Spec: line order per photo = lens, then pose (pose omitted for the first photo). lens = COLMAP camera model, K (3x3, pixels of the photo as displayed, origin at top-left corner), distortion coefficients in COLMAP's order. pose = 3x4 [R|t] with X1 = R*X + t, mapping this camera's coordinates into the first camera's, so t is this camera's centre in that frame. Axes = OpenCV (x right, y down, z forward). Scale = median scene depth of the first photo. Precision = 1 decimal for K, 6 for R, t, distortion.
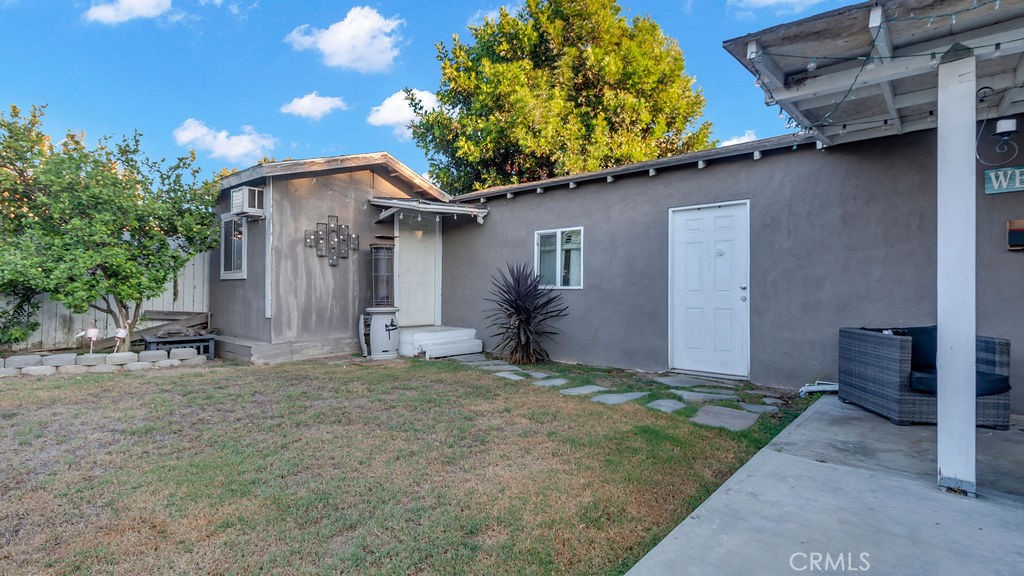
lens RADIAL K [[481.0, 0, 512.0], [0, 481.0, 288.0], [0, 0, 1]] dist [0.000762, 0.000149]
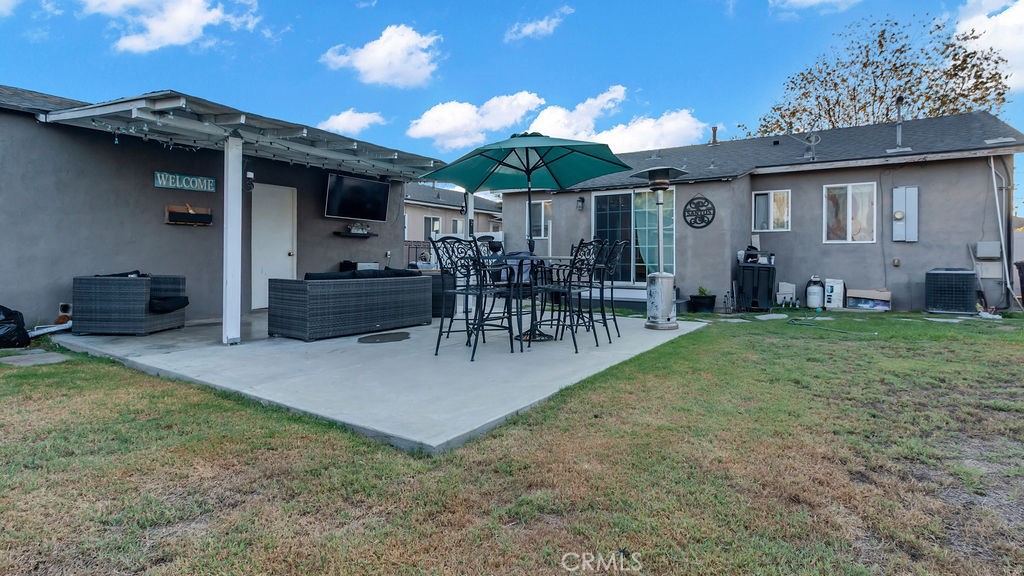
lens RADIAL K [[481.0, 0, 512.0], [0, 481.0, 288.0], [0, 0, 1]] dist [0.000762, 0.000149]
pose [[-0.131627, -0.072755, 0.988626, -0.790011], [-0.014993, 0.997335, 0.071400, 0.007025], [-0.991186, -0.005424, -0.132367, 0.047860]]
